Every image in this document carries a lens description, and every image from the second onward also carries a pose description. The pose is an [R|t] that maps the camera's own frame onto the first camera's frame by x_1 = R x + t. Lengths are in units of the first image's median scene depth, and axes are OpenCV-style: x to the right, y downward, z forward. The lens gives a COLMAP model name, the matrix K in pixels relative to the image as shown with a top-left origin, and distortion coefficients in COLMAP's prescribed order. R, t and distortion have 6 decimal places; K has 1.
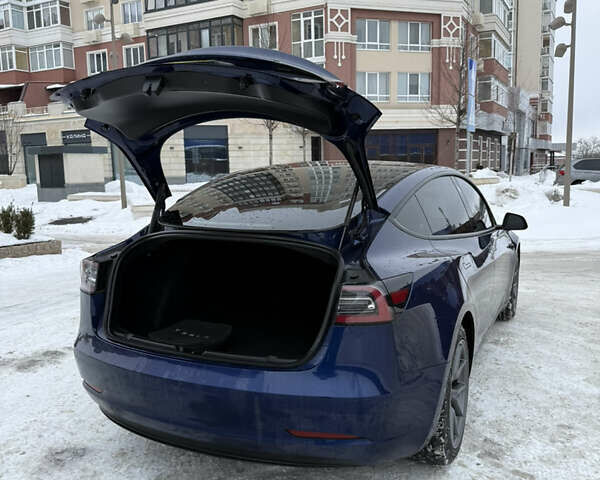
lens RADIAL K [[564.0, 0, 300.0], [0, 564.0, 240.0], [0, 0, 1]] dist [0.028945, -0.013571]
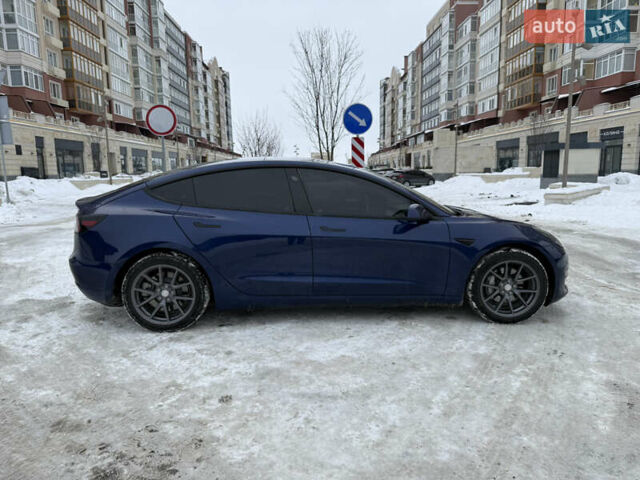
lens RADIAL K [[451.1, 0, 320.0], [0, 451.1, 240.0], [0, 0, 1]] dist [0.064380, -0.068118]
pose [[0.499280, 0.145750, -0.854094, 0.829030], [-0.109787, 0.988447, 0.104498, -0.039192], [0.859457, 0.041595, 0.509513, 0.360265]]
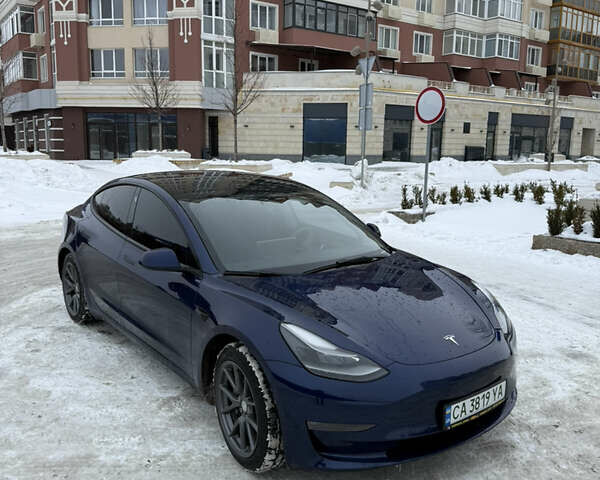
lens RADIAL K [[564.0, 0, 300.0], [0, 564.0, 240.0], [0, 0, 1]] dist [0.028945, -0.013571]
pose [[-0.439730, 0.163040, -0.883208, 0.822531], [-0.128230, 0.961913, 0.241412, -0.231422], [0.888929, 0.219410, -0.402075, 1.237100]]
